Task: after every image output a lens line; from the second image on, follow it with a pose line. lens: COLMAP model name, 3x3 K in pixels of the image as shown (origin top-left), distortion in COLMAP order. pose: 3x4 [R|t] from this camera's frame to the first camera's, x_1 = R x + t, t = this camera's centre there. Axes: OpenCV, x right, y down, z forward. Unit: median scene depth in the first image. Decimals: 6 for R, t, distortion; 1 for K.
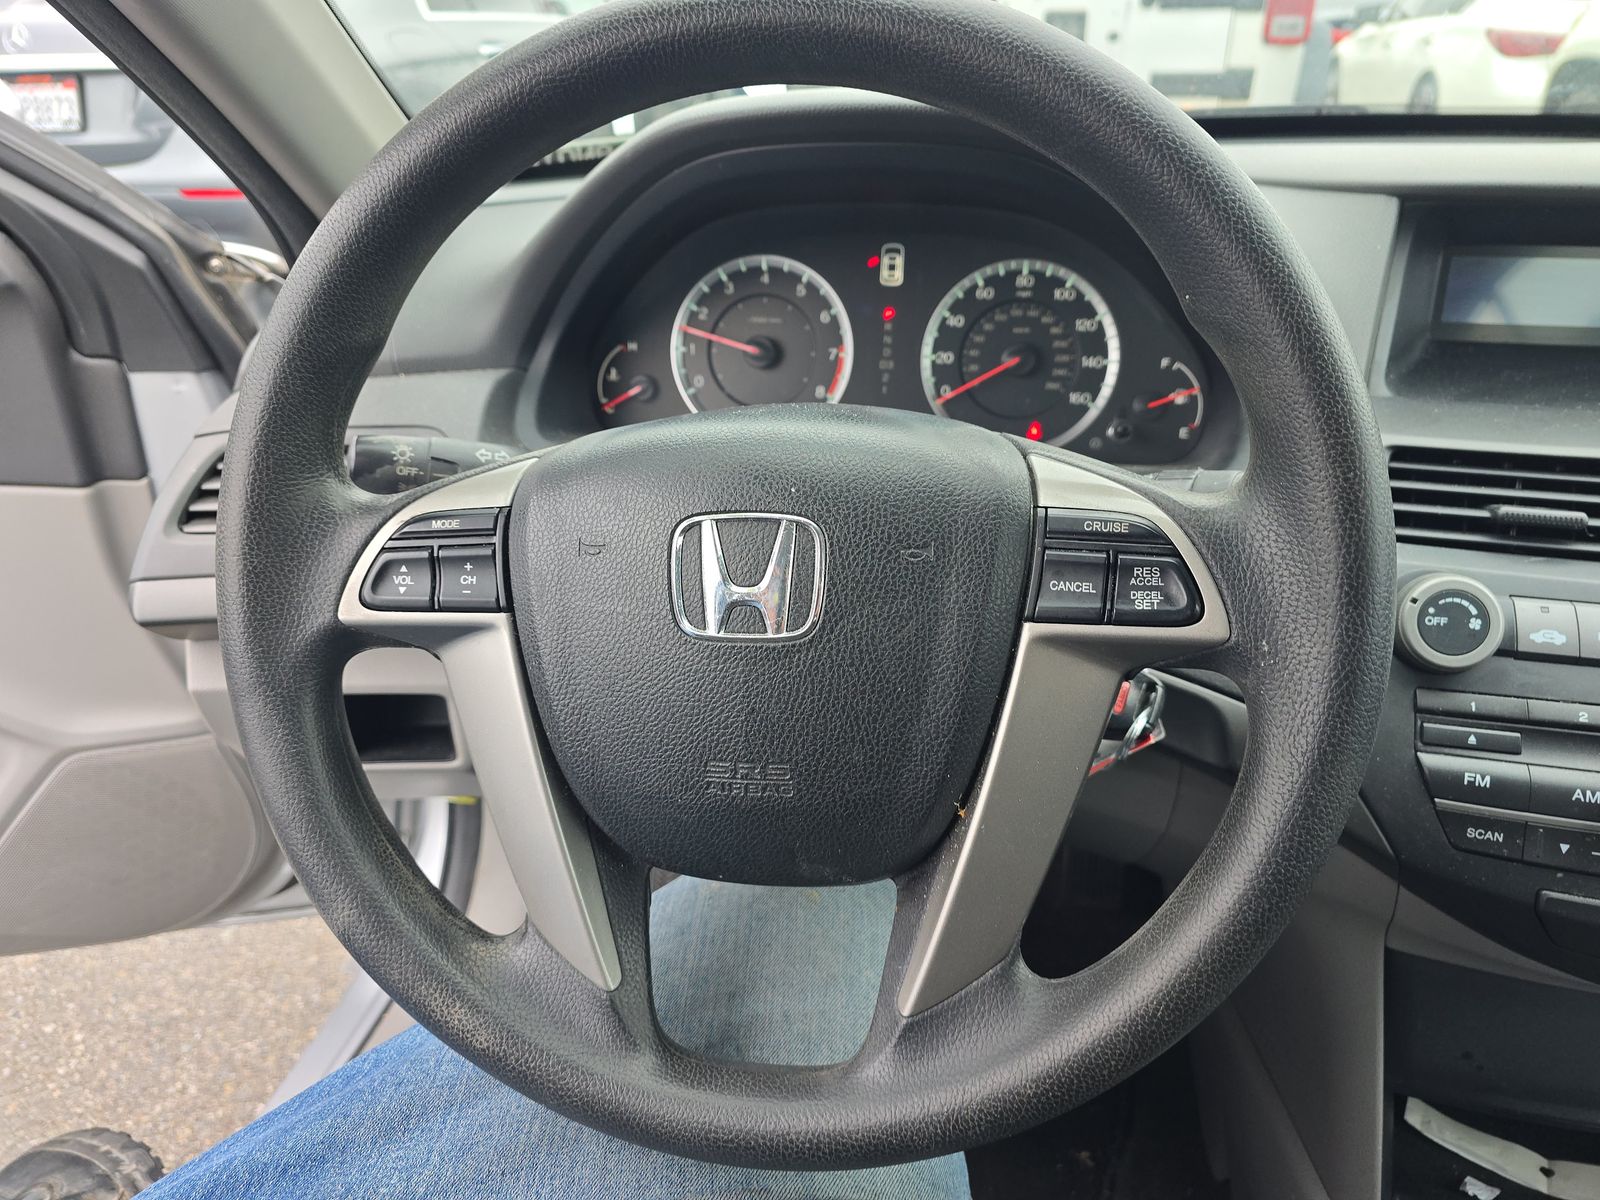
lens RADIAL K [[1074.6, 0, 786.8], [0, 1074.6, 599.2], [0, 0, 1]] dist [0.055118, -0.051592]
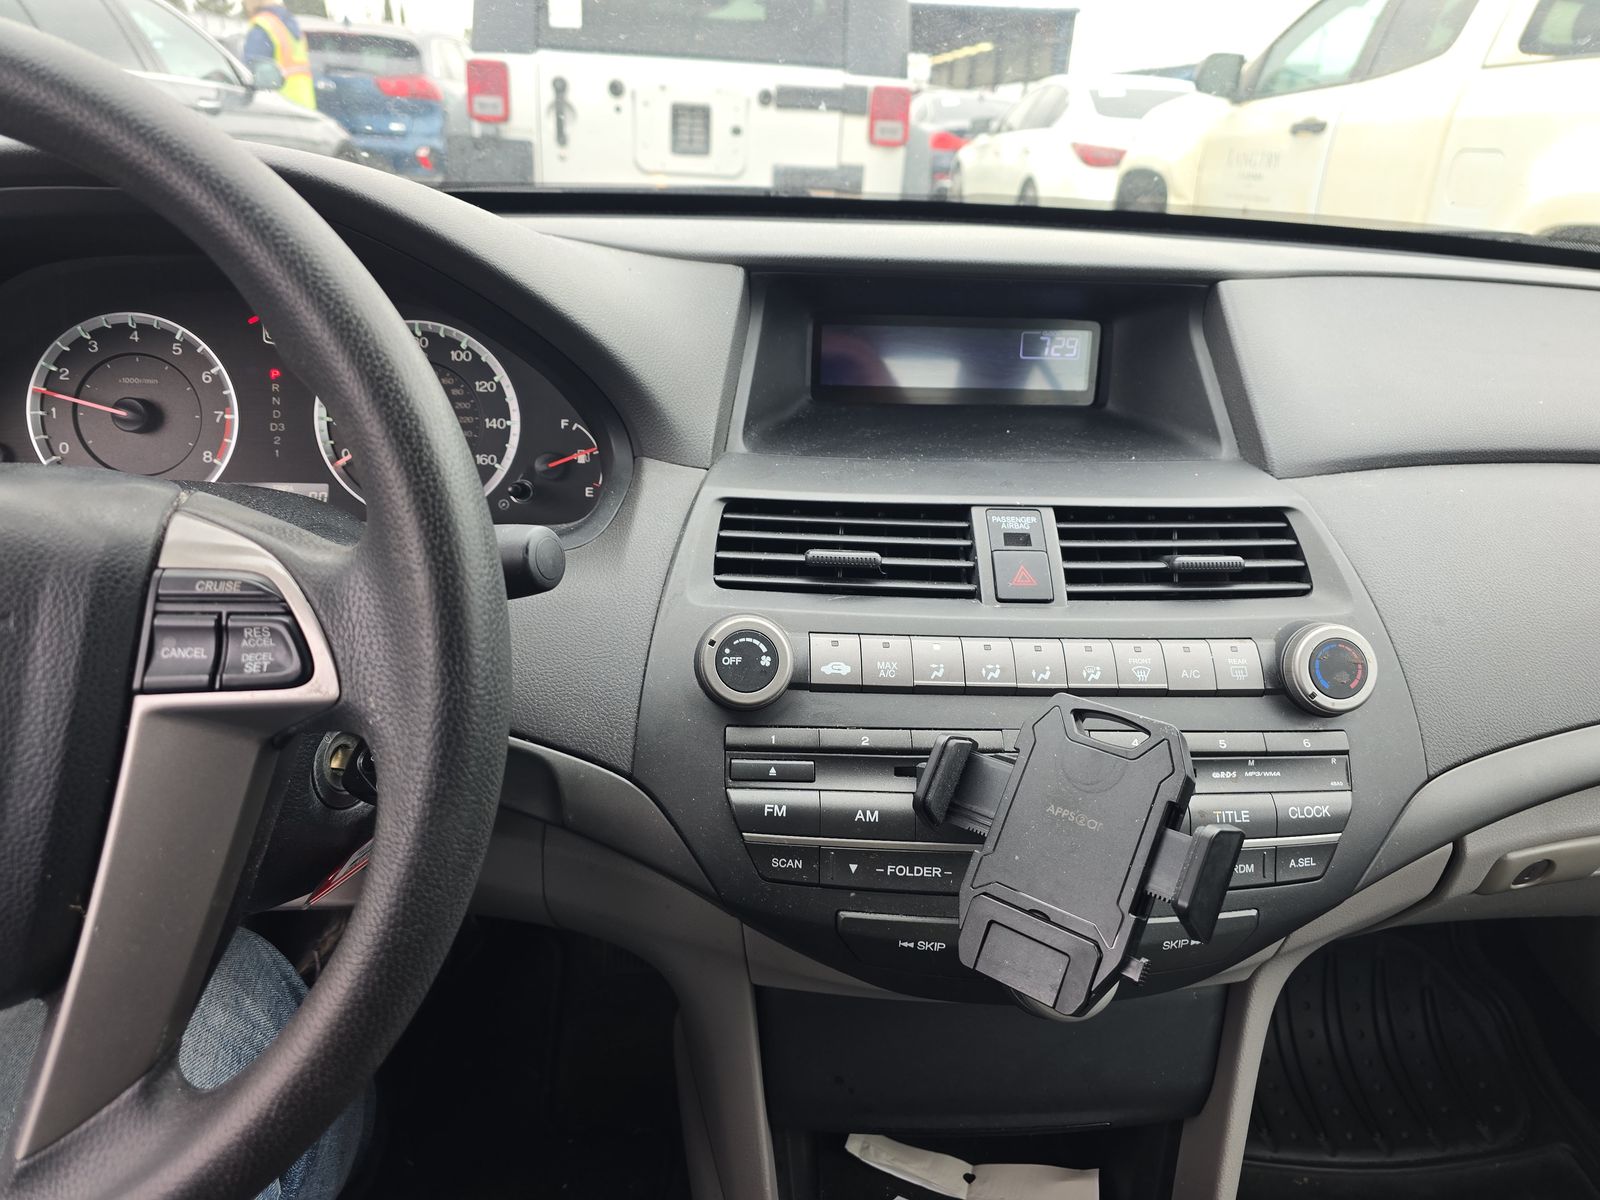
lens RADIAL K [[1074.6, 0, 779.1], [0, 1074.6, 599.5], [0, 0, 1]] dist [0.055118, -0.051592]
pose [[0.967814, -0.053688, 0.245875, 0.284144], [0.069757, 0.995928, -0.057112, 0.016896], [-0.241807, 0.072425, 0.967618, -0.010554]]
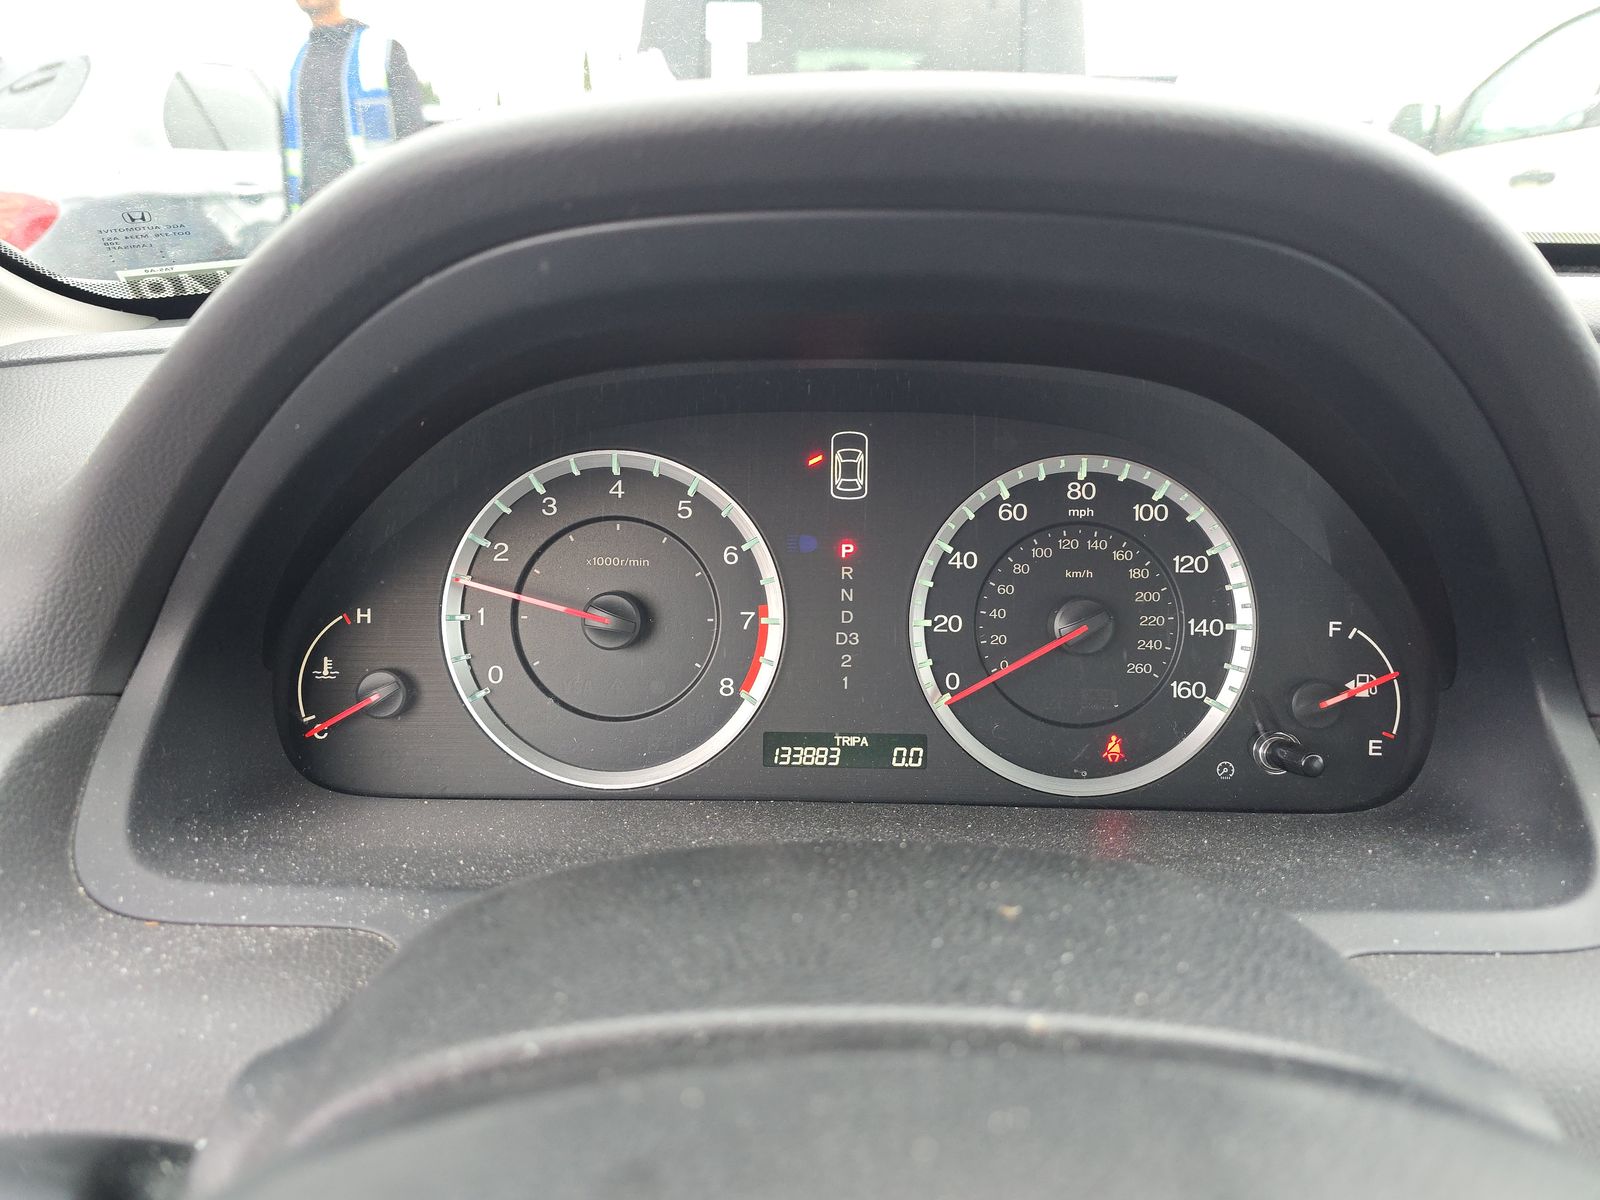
lens RADIAL K [[1074.6, 0, 775.8], [0, 1074.6, 605.2], [0, 0, 1]] dist [0.055118, -0.051592]
pose [[0.983432, -0.038041, 0.177239, -0.041768], [0.059237, 0.991495, -0.115880, -0.179277], [-0.171323, 0.124460, 0.977322, 0.482641]]
